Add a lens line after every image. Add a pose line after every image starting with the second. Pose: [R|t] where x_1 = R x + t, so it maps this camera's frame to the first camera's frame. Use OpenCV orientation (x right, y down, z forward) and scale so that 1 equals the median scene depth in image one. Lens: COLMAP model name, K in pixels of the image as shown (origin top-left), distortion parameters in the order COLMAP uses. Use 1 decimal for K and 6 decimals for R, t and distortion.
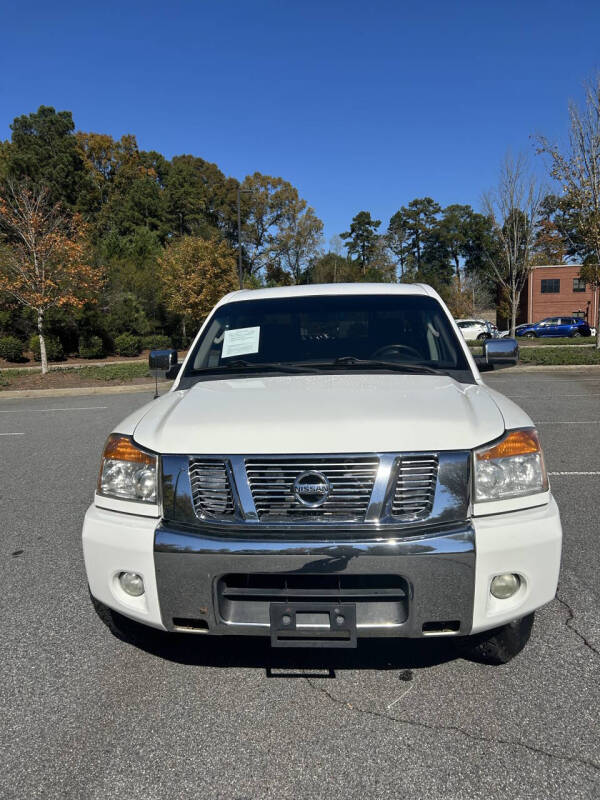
lens RADIAL K [[599.8, 0, 301.3], [0, 599.8, 399.6], [0, 0, 1]] dist [0.048835, -0.043273]
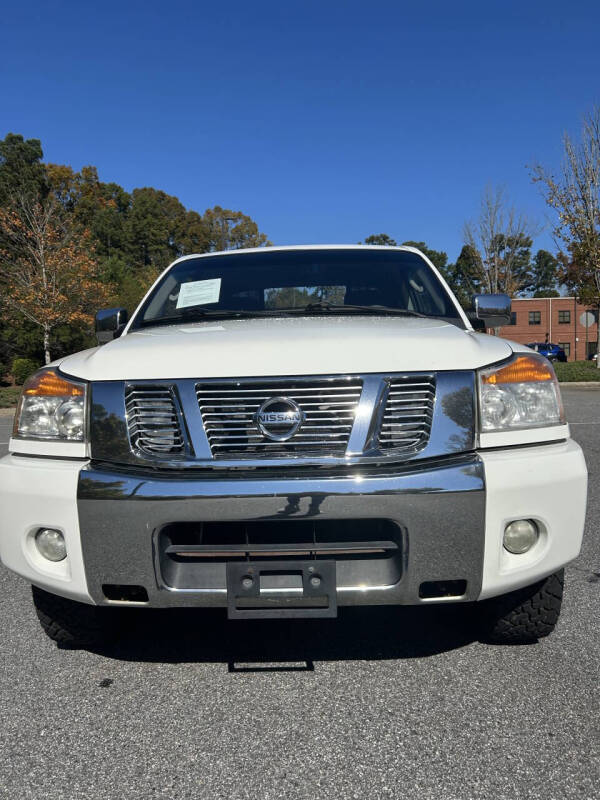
lens RADIAL K [[599.8, 0, 286.7], [0, 599.8, 402.9], [0, 0, 1]] dist [0.048835, -0.043273]
pose [[0.999087, 0.002588, 0.042638, -0.006982], [-0.000414, 0.998703, -0.050914, 0.159531], [-0.042714, 0.050850, 0.997792, 0.188792]]
